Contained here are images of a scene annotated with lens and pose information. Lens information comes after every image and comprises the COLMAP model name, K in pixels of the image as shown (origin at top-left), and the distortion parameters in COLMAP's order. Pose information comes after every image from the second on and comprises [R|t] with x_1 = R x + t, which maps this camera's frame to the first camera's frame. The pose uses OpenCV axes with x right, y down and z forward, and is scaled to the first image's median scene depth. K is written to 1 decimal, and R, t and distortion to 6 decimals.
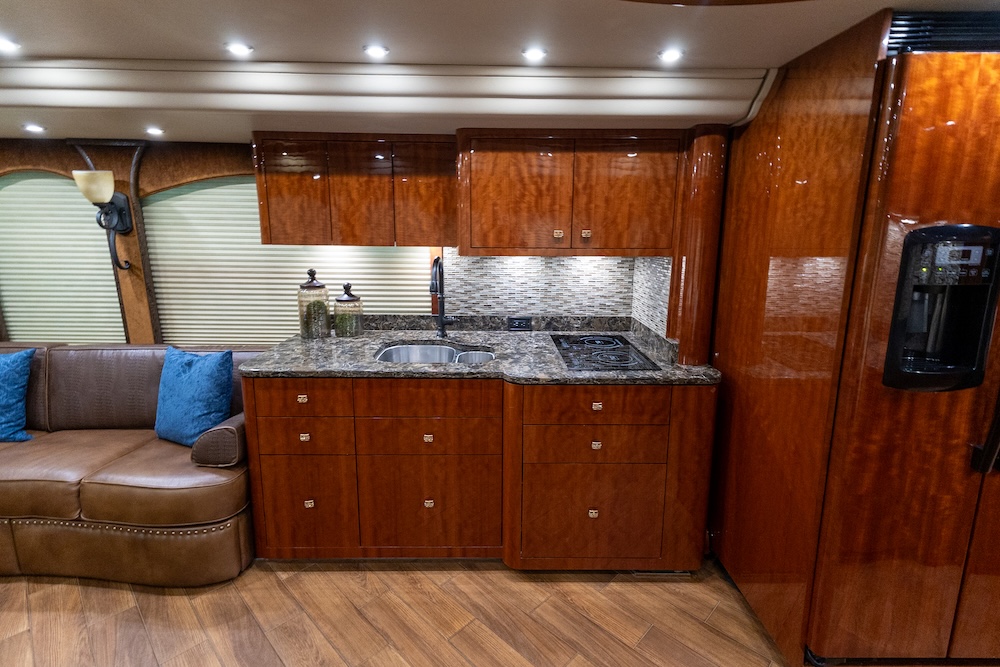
lens RADIAL K [[486.1, 0, 498.8], [0, 486.1, 317.0], [0, 0, 1]] dist [0.027391, -0.005827]
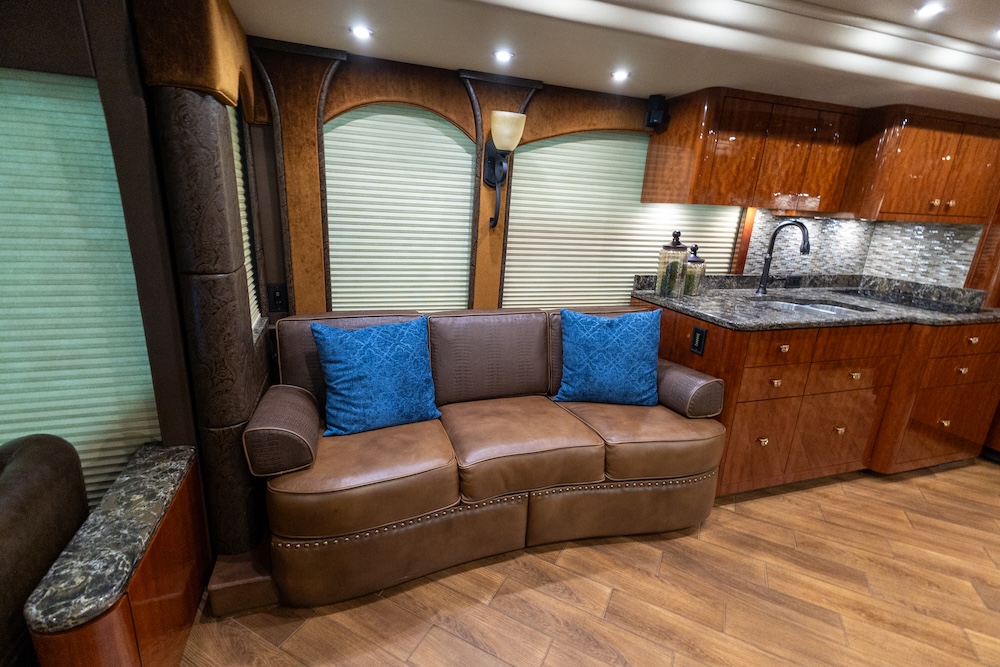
lens RADIAL K [[459.4, 0, 502.2], [0, 459.4, 332.0], [0, 0, 1]] dist [0.026823, -0.006202]
pose [[0.948228, -0.047086, 0.314081, -1.293300], [0.017070, 0.995075, 0.097643, 0.017444], [-0.317132, -0.087226, 0.944362, 0.214840]]
